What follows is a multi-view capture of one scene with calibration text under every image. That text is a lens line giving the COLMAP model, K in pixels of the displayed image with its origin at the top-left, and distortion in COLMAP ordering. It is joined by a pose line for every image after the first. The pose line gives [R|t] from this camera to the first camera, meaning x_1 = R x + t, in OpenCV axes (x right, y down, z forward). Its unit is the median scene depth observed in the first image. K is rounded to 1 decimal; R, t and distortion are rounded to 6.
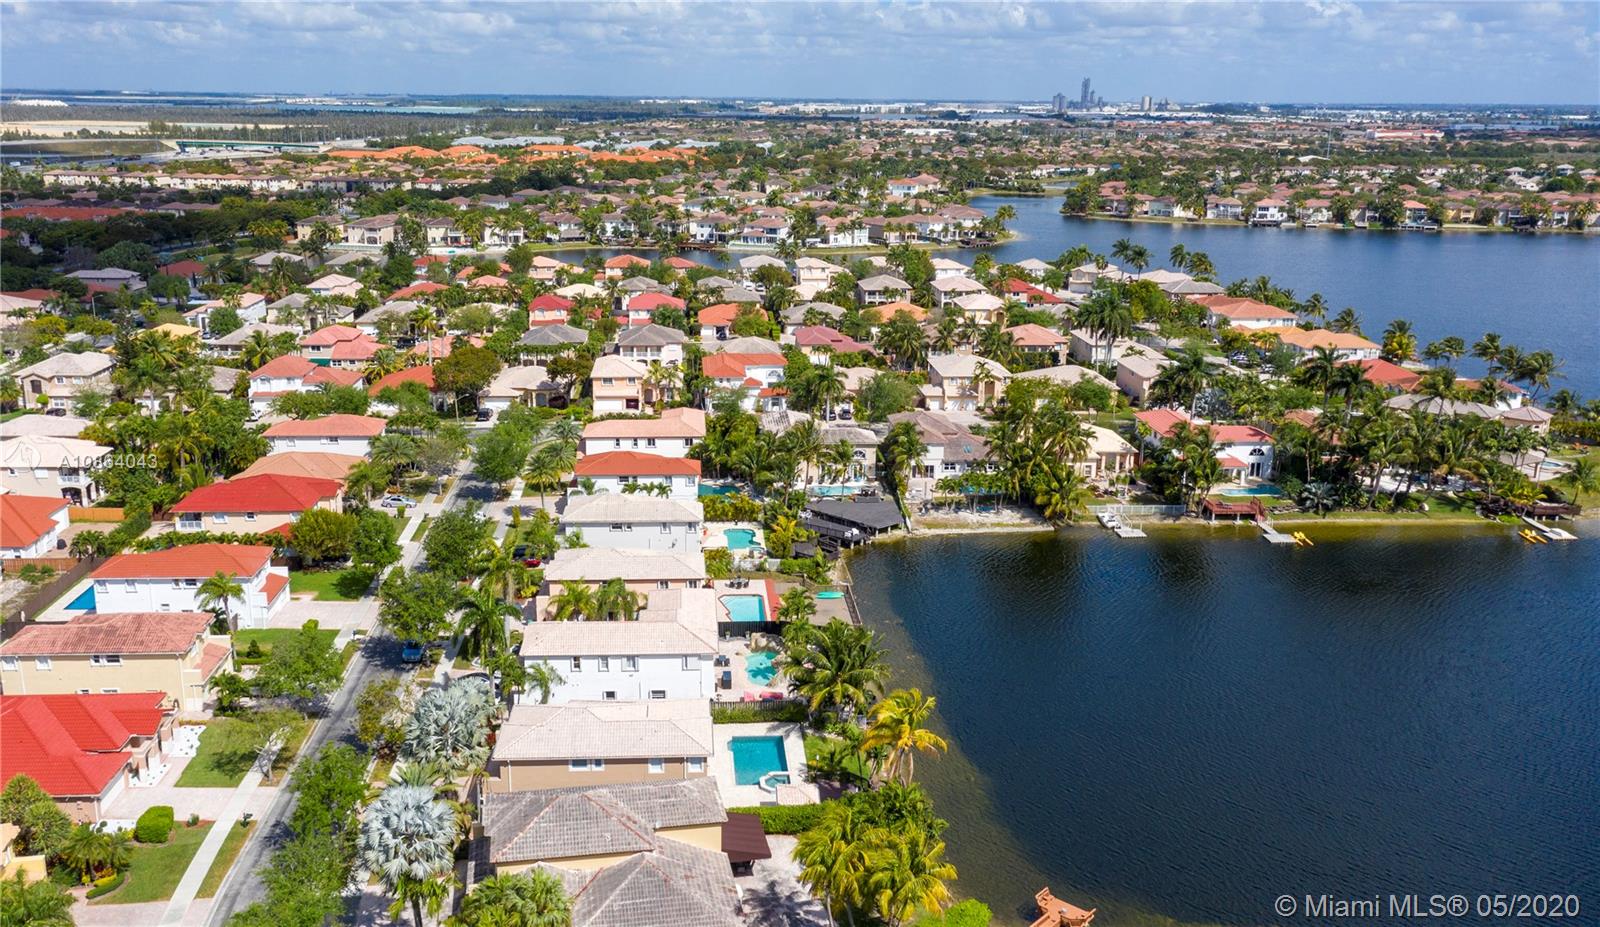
lens RADIAL K [[1454.6, 0, 800.0], [0, 1454.6, 463.5], [0, 0, 1]] dist [-0.032377, 0.129281]
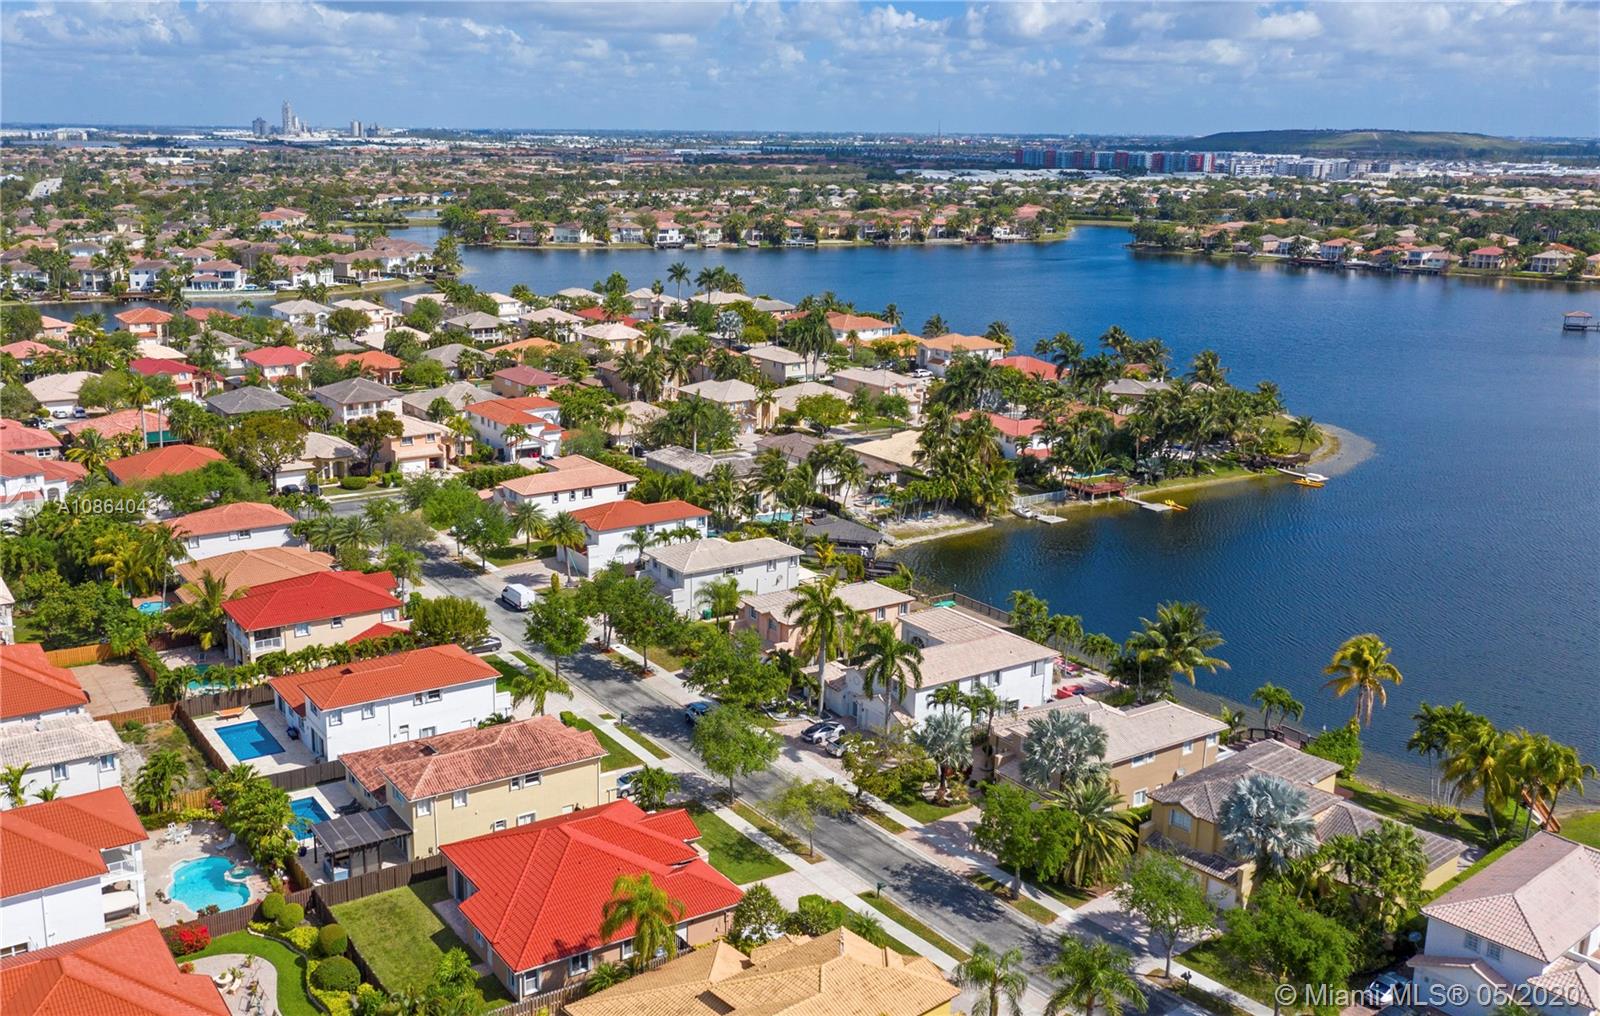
lens RADIAL K [[1521.4, 0, 800.0], [0, 1521.4, 508.0], [0, 0, 1]] dist [-0.009460, 0.016633]
pose [[0.862261, -0.122668, 0.491385, -0.150856], [0.121887, 0.991970, 0.033751, -0.006867], [-0.491579, 0.030791, 0.870288, 0.027439]]
